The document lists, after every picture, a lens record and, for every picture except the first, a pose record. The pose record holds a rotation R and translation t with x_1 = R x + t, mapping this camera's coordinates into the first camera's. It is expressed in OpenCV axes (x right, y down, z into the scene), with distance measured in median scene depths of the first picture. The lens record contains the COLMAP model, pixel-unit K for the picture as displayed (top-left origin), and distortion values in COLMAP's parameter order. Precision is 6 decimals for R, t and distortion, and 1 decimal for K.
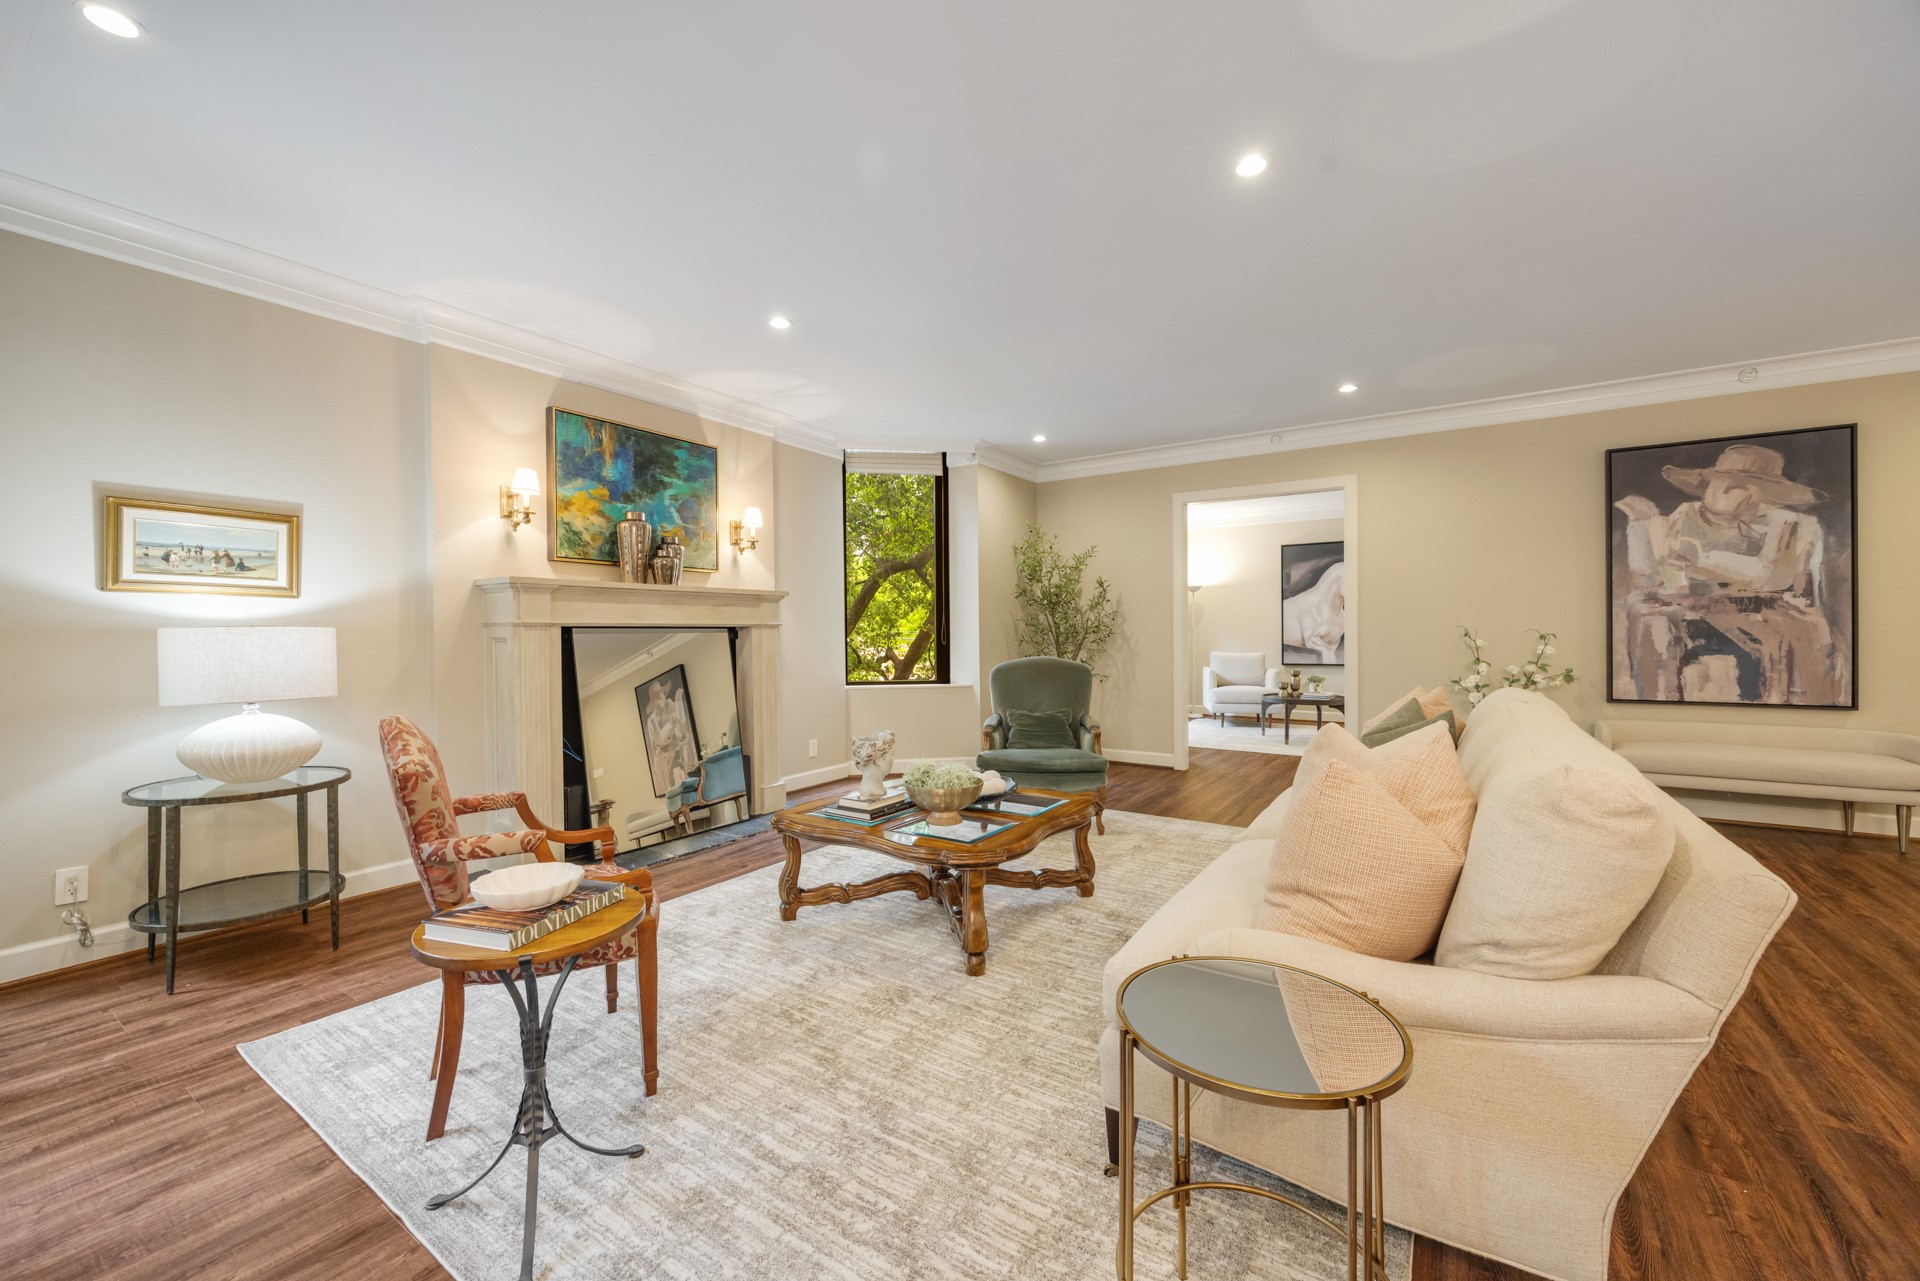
lens RADIAL K [[754.1, 0, 956.5], [0, 754.1, 638.4], [0, 0, 1]] dist [-0.011049, 0.000175]
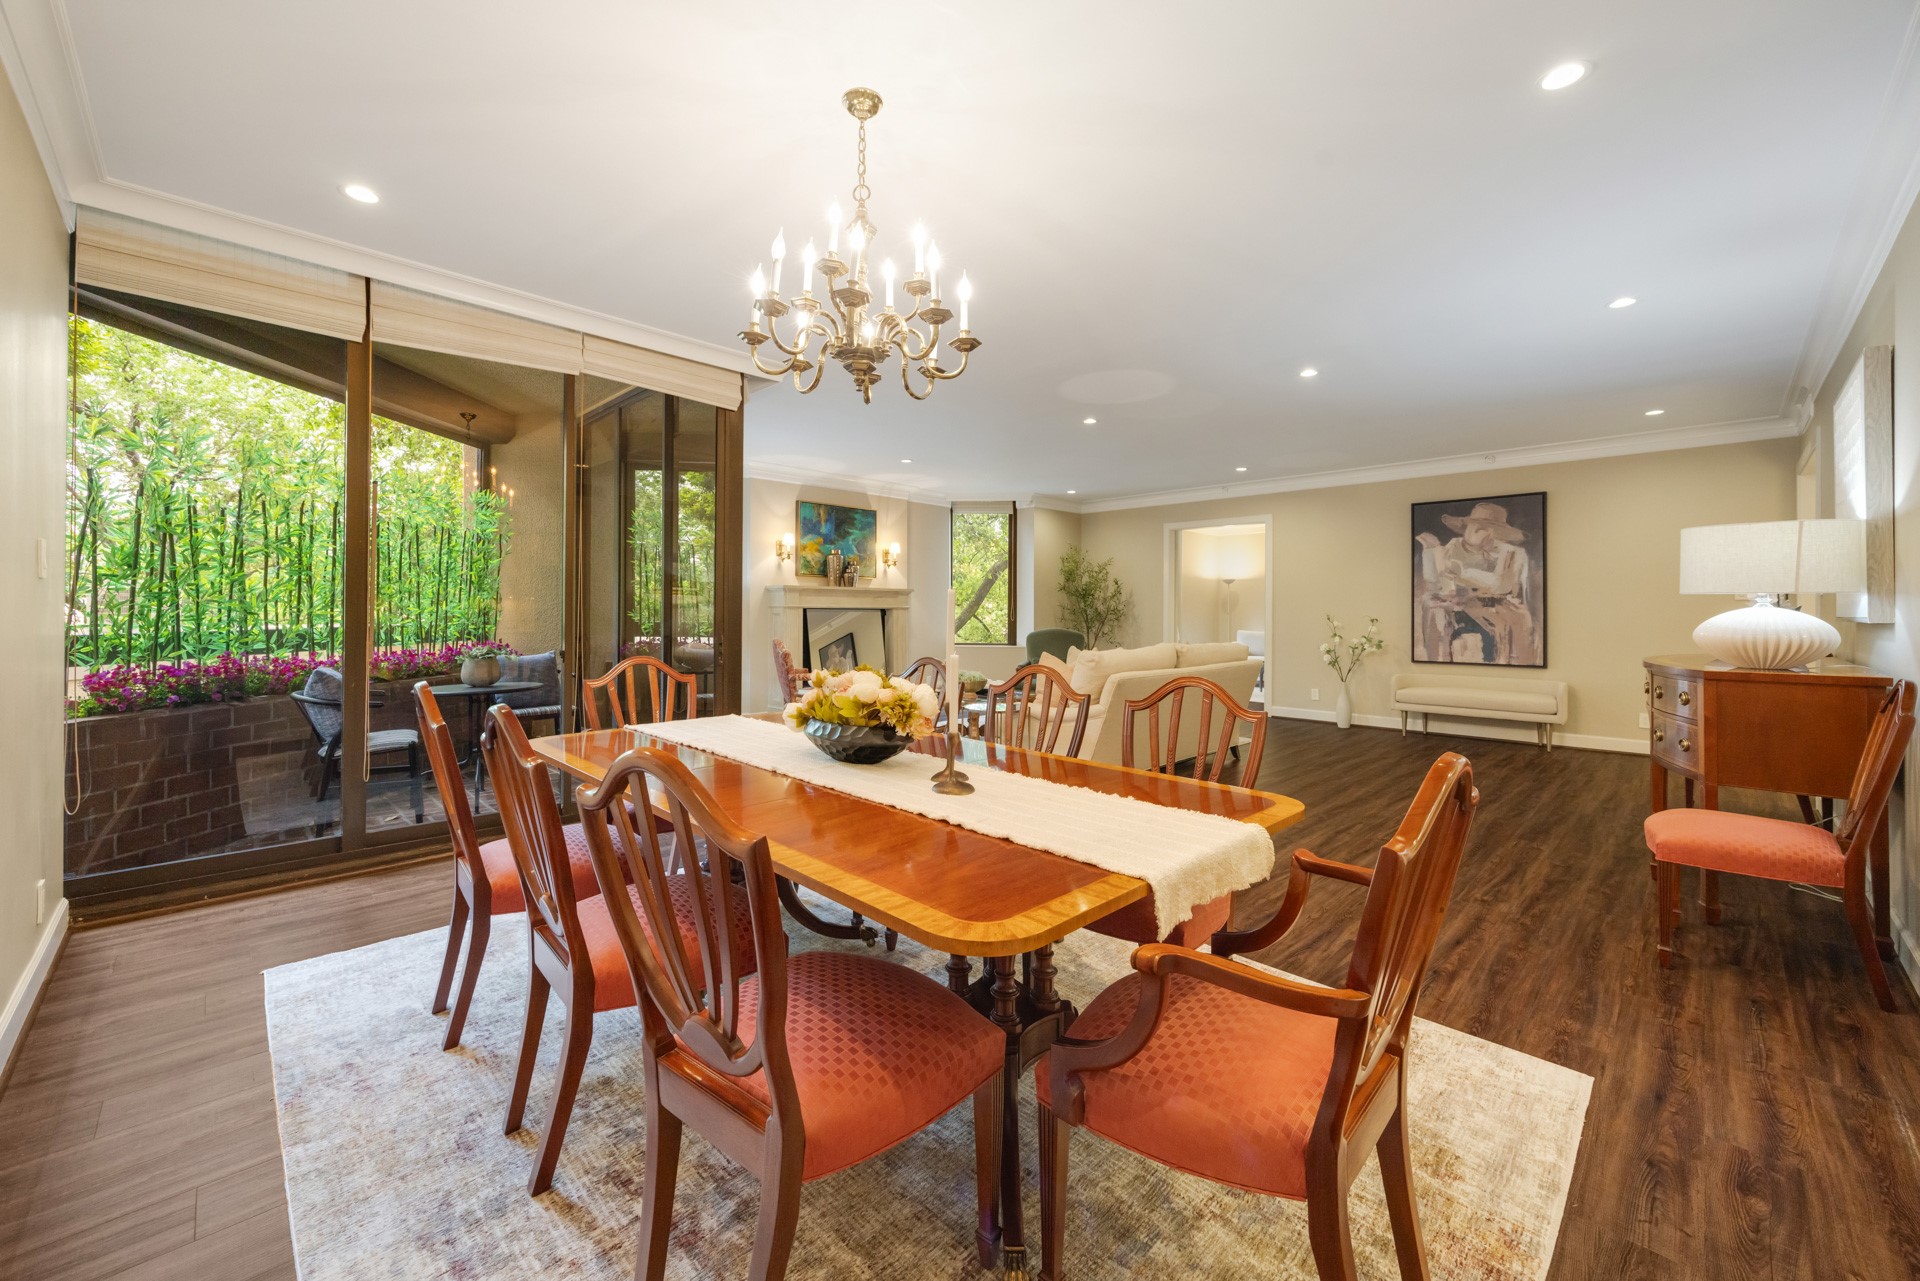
lens RADIAL K [[754.1, 0, 948.3], [0, 754.1, 605.5], [0, 0, 1]] dist [-0.011049, 0.000175]
pose [[0.977868, 0.009928, -0.208985, 0.259828], [-0.013284, 0.999804, -0.014663, 0.001225], [0.208799, 0.017115, 0.977809, -0.820121]]
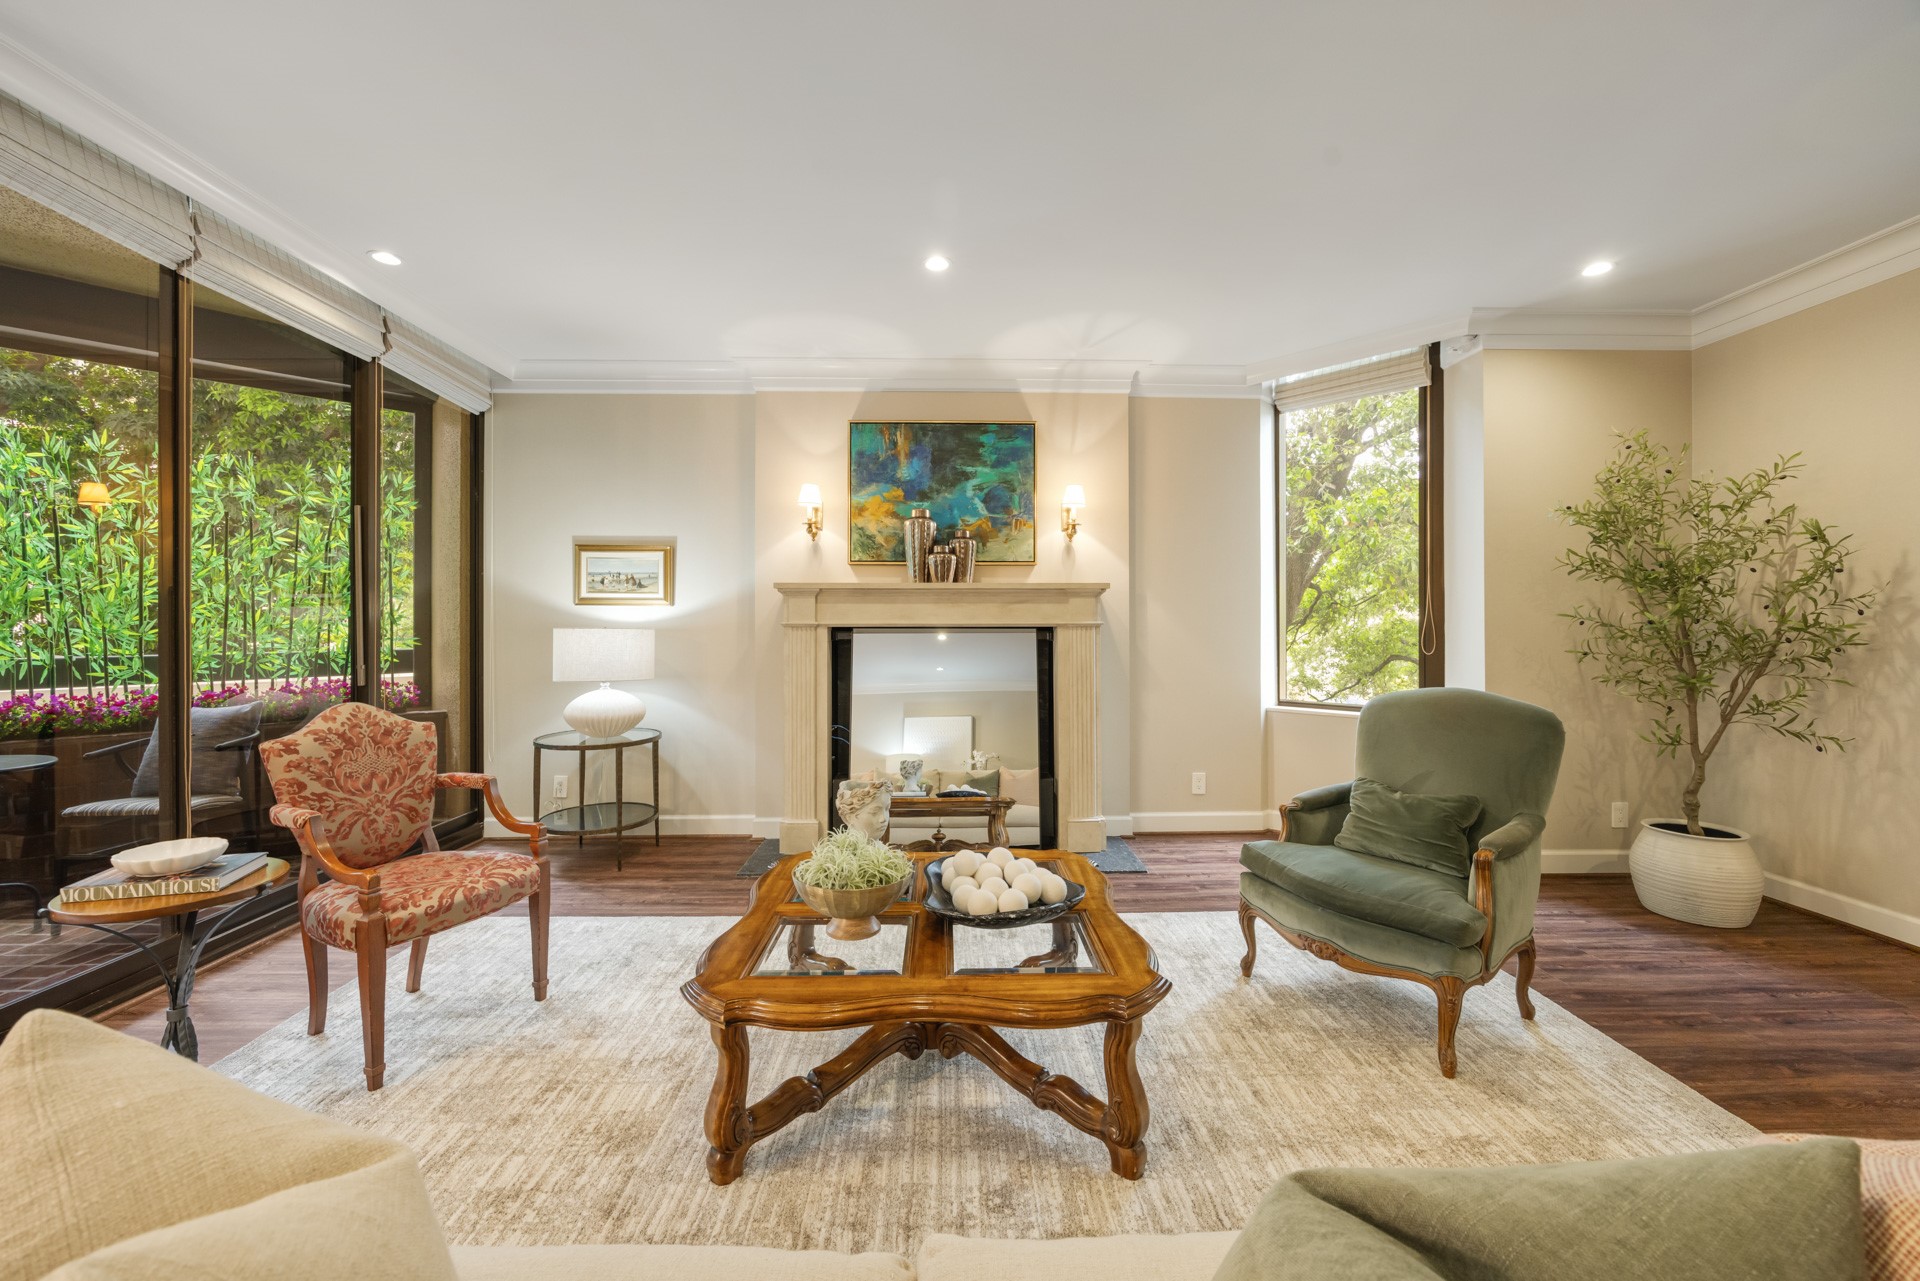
lens RADIAL K [[754.1, 0, 952.7], [0, 754.1, 627.2], [0, 0, 1]] dist [-0.011049, 0.000175]
pose [[0.563254, 0.005406, -0.826266, 0.390245], [-0.012203, 0.999924, -0.001776, -0.013238], [0.826193, 0.011084, 0.563277, 0.469652]]
